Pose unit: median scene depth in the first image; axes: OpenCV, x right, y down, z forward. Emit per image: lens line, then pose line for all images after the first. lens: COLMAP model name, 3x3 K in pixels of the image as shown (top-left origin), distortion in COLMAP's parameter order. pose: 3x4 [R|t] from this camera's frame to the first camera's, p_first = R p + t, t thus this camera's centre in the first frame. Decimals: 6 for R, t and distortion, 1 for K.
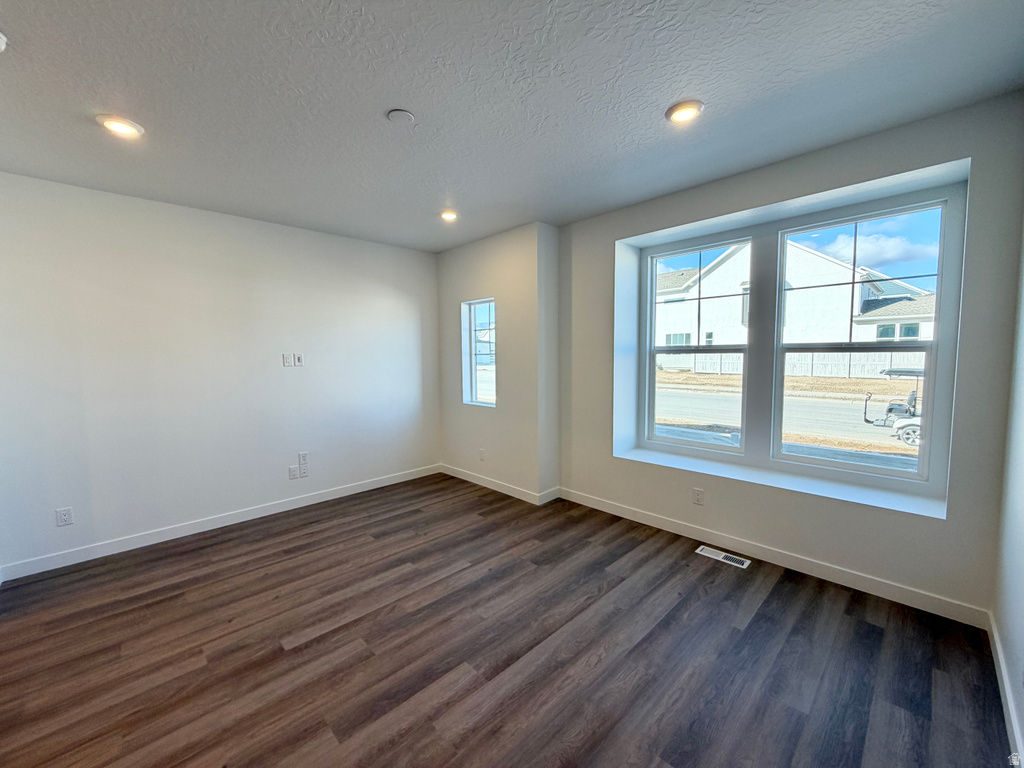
lens RADIAL K [[408.3, 0, 508.1], [0, 408.3, 382.1], [0, 0, 1]] dist [0.001260, 0.000096]
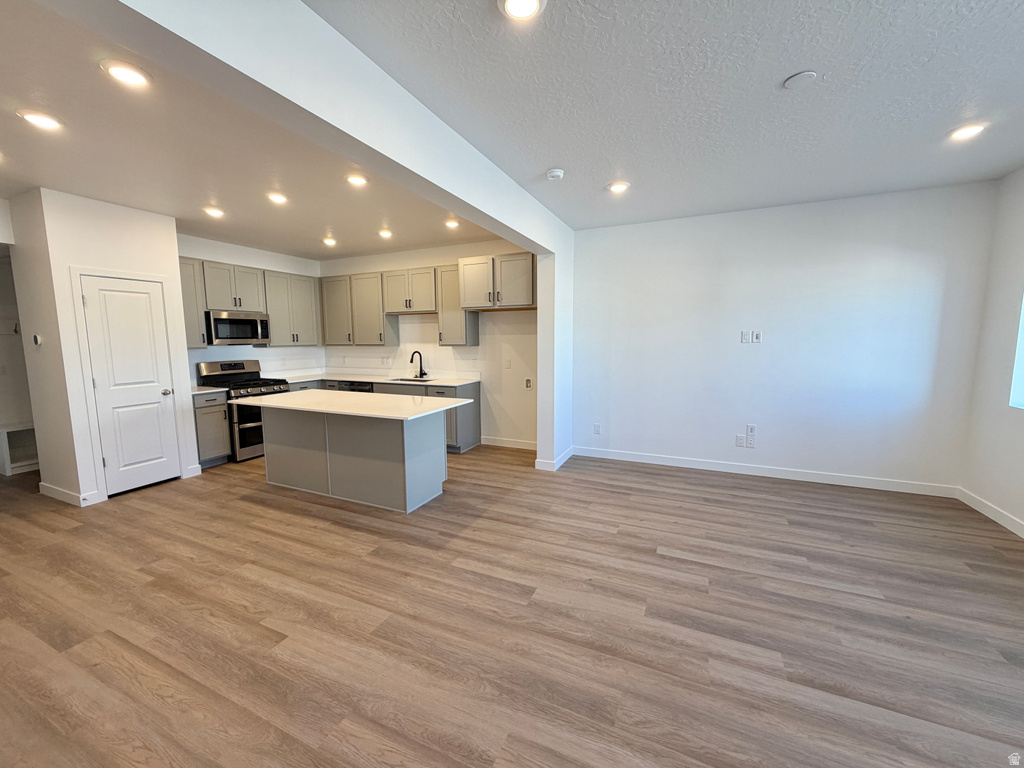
lens RADIAL K [[408.3, 0, 508.1], [0, 408.3, 382.1], [0, 0, 1]] dist [0.001260, 0.000096]
pose [[0.365539, 0.109713, -0.924307, 0.322419], [-0.057547, 0.993793, 0.095202, -0.002934], [0.929015, 0.018391, 0.369584, 0.024449]]
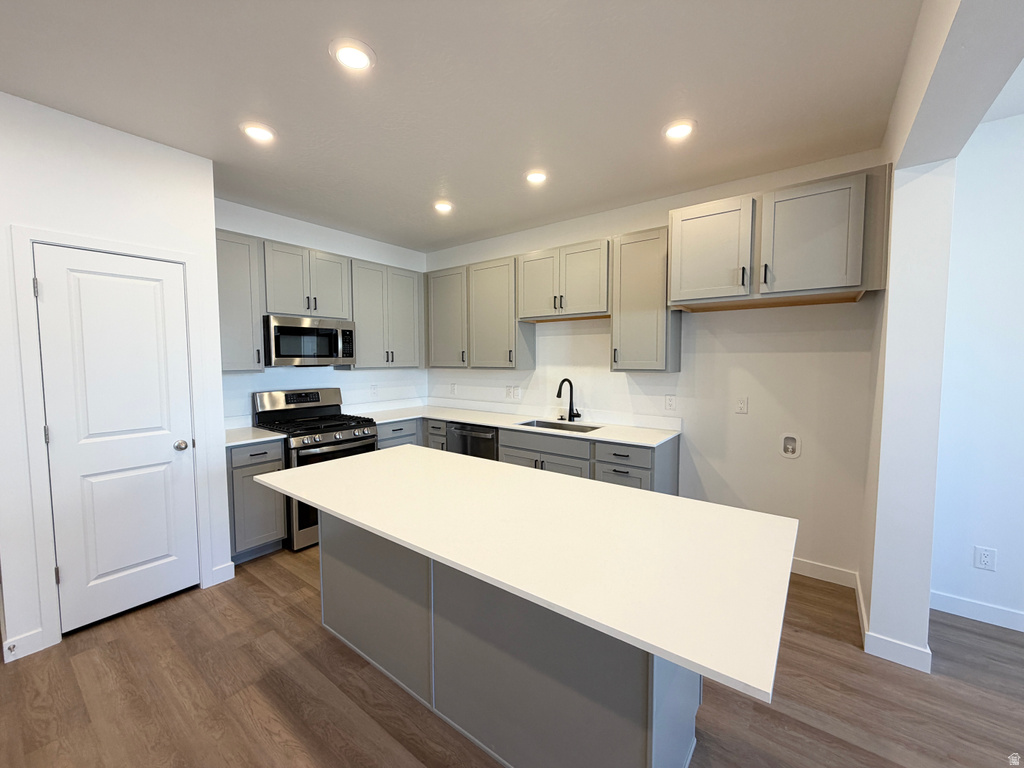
lens RADIAL K [[408.3, 0, 508.1], [0, 408.3, 382.1], [0, 0, 1]] dist [0.001260, 0.000096]
pose [[0.154880, 0.067711, -0.985610, -0.465513], [-0.064465, 0.996215, 0.058310, 0.011093], [0.985828, 0.054506, 0.158659, -0.025167]]
